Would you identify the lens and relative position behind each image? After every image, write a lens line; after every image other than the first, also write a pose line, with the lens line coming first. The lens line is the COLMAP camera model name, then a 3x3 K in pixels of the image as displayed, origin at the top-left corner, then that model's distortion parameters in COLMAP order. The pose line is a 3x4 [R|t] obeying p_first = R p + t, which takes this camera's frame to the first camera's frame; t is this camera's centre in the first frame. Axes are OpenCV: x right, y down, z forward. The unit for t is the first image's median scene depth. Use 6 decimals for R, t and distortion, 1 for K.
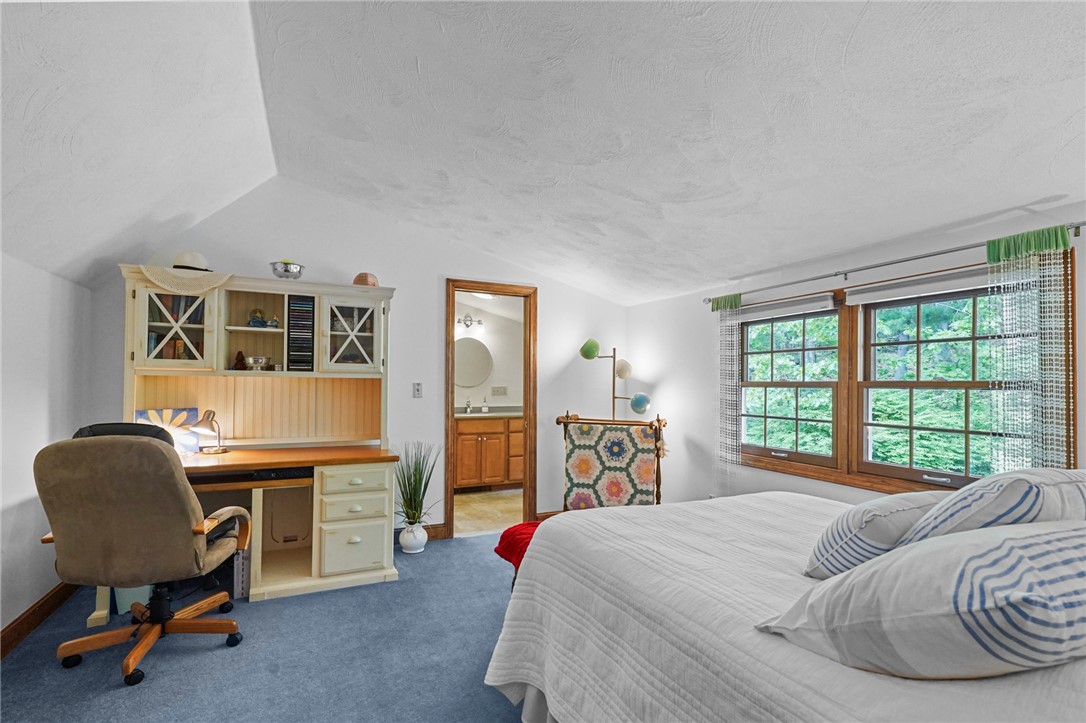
lens RADIAL K [[490.5, 0, 545.5], [0, 490.5, 366.2], [0, 0, 1]] dist [-0.001285, -0.000987]
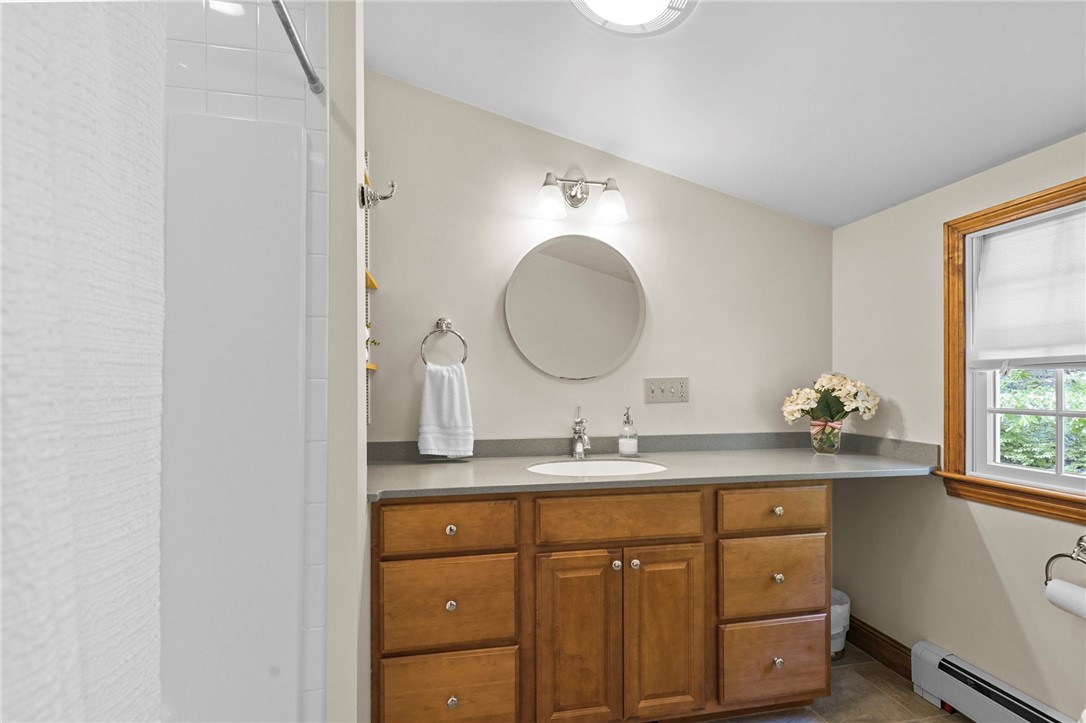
lens RADIAL K [[490.5, 0, 545.5], [0, 490.5, 366.2], [0, 0, 1]] dist [-0.001285, -0.000987]
pose [[0.970853, -0.011340, -0.239409, -0.103718], [0.010694, 0.999935, -0.003997, 0.037287], [0.239438, 0.001320, 0.970911, 0.704600]]
